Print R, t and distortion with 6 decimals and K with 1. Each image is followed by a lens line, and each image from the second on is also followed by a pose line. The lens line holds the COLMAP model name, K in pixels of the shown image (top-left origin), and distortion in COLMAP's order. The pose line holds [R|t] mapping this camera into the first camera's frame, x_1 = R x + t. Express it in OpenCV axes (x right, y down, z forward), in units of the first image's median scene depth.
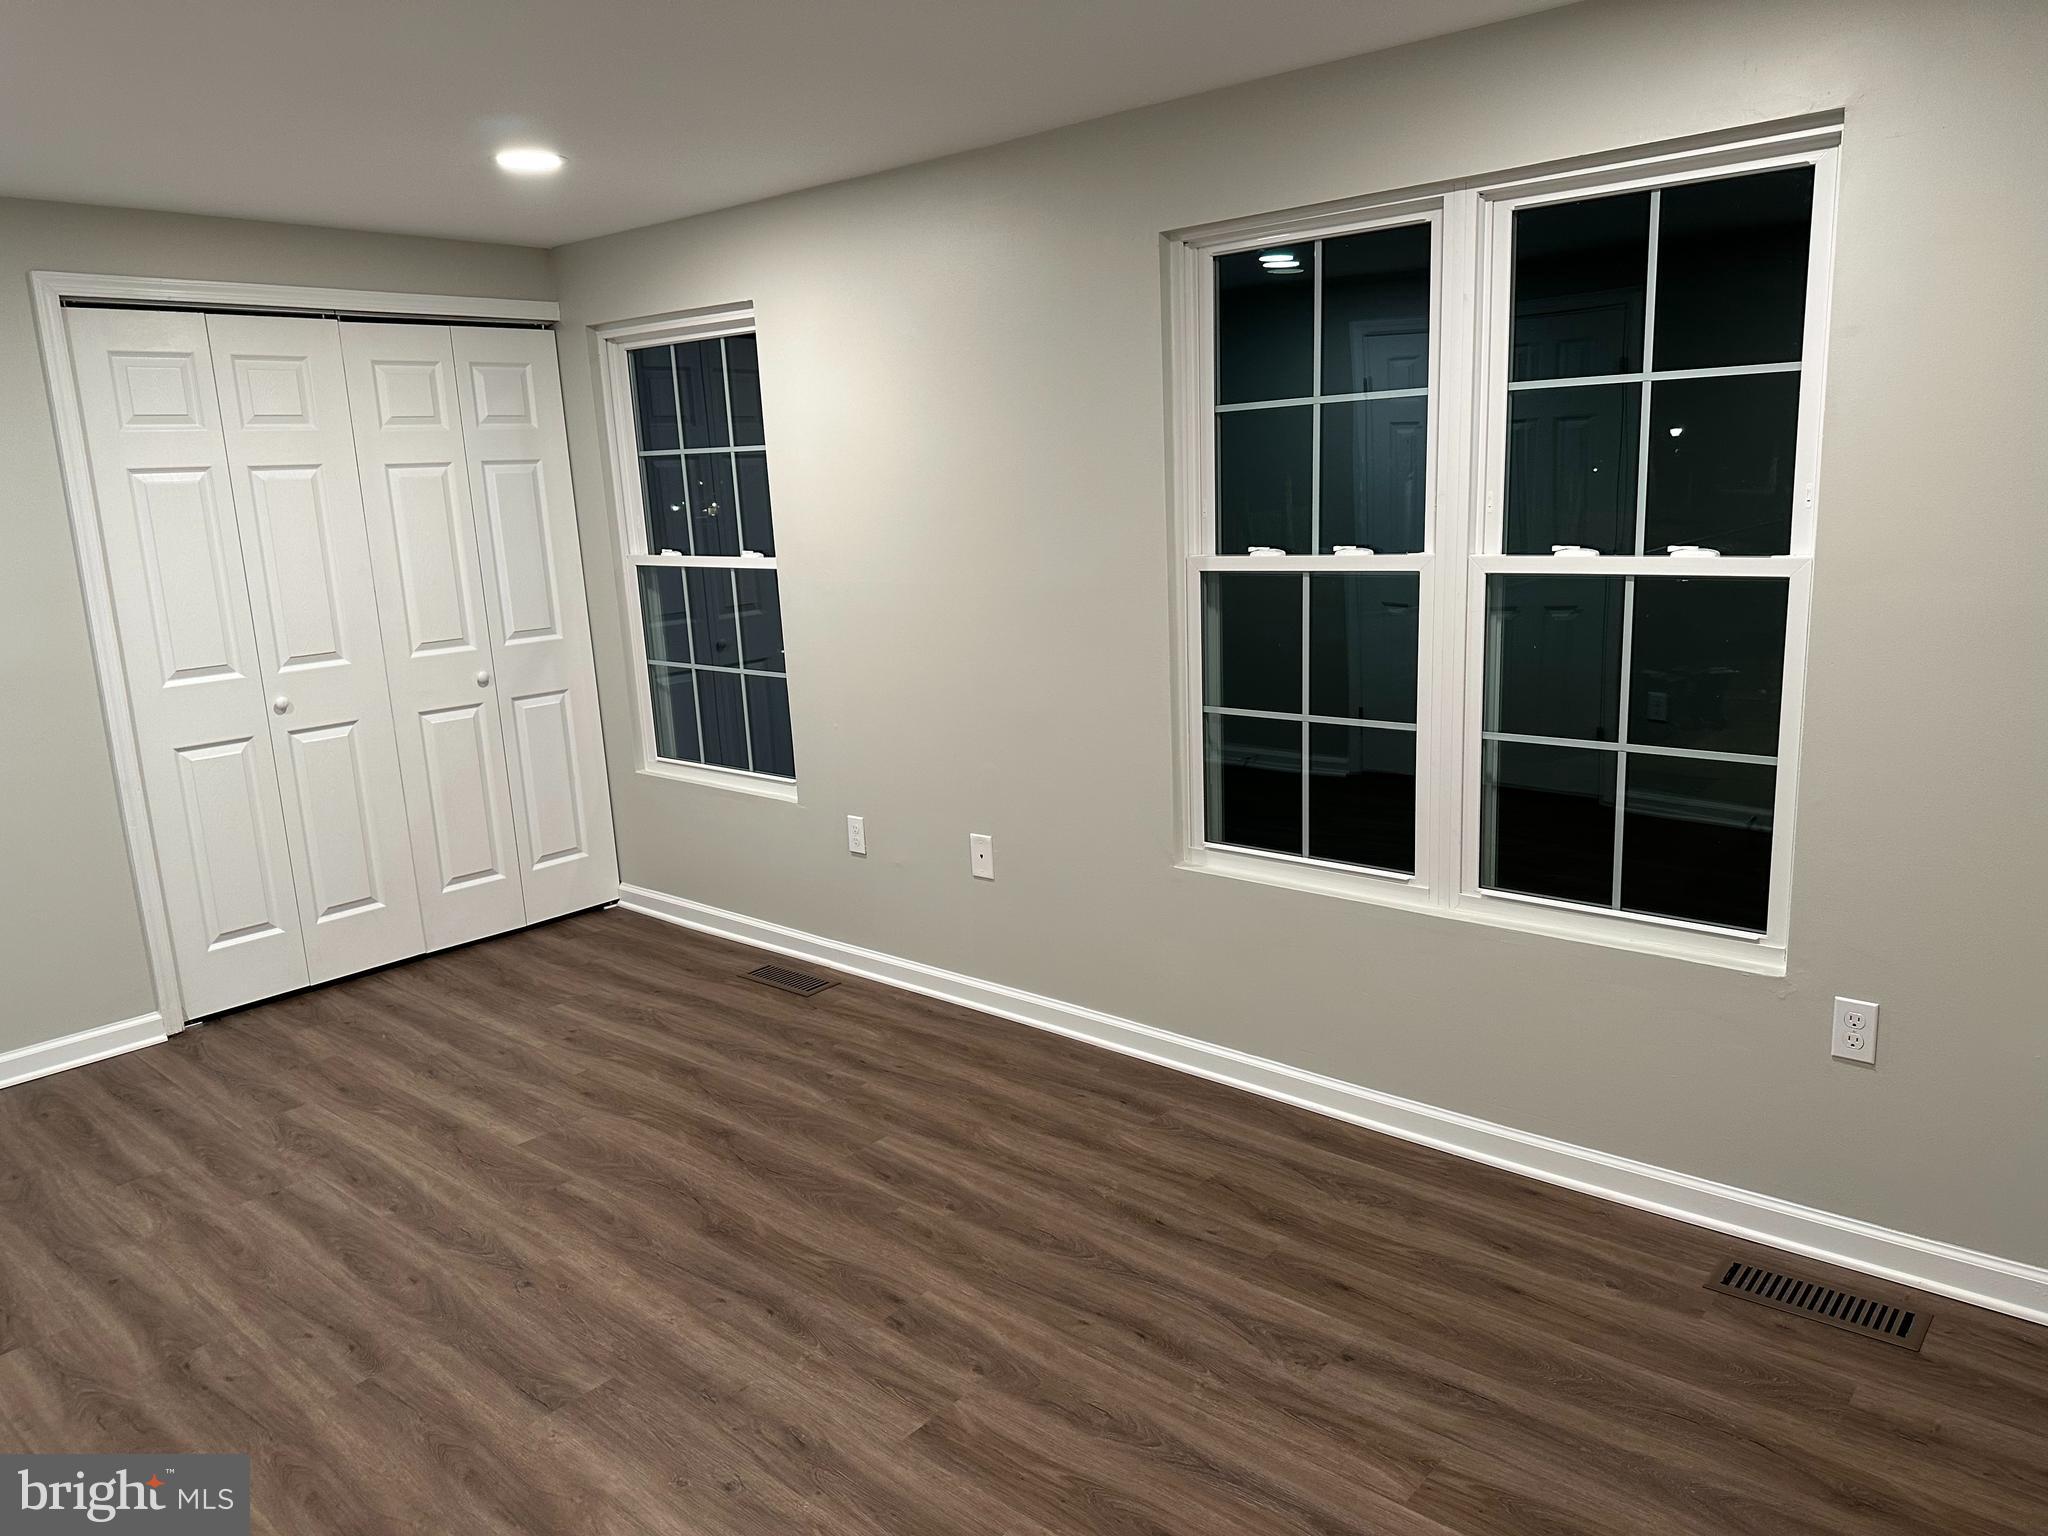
lens RADIAL K [[1434.3, 0, 1006.0], [0, 1434.3, 772.4], [0, 0, 1]] dist [0.069707, -0.094479]
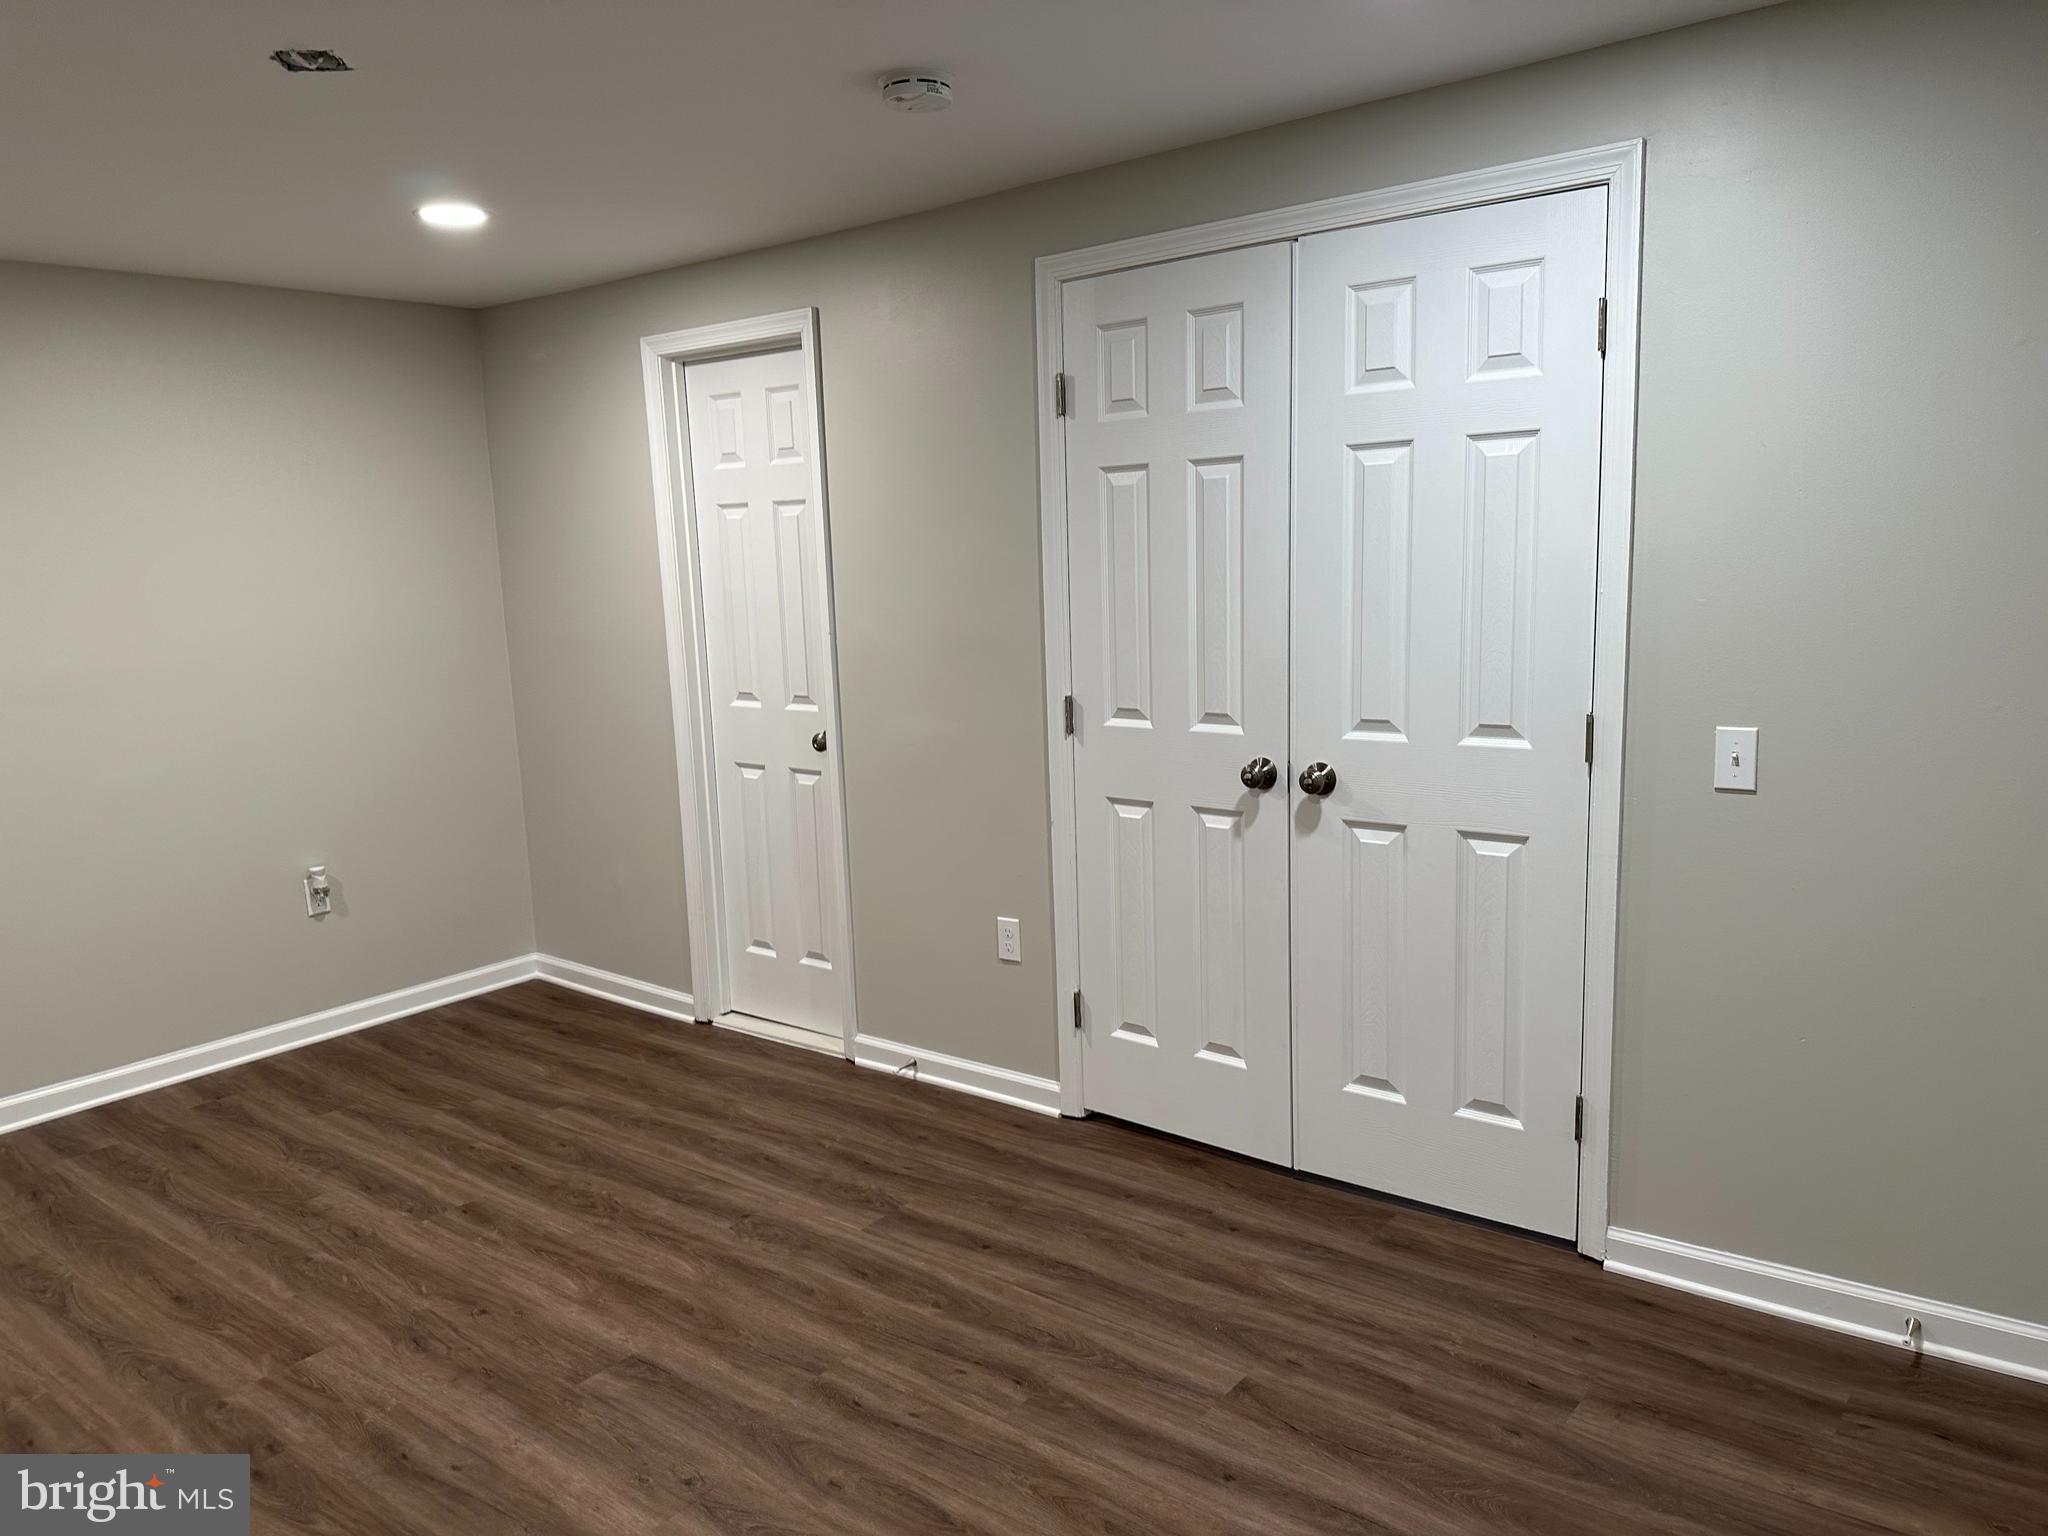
lens RADIAL K [[1434.3, 0, 1012.2], [0, 1434.3, 778.4], [0, 0, 1]] dist [0.069707, -0.094479]
pose [[-0.994912, 0.091715, -0.041686, -0.426697], [0.070814, 0.930972, 0.358156, -0.250486], [0.071657, 0.353382, -0.932731, 1.359049]]
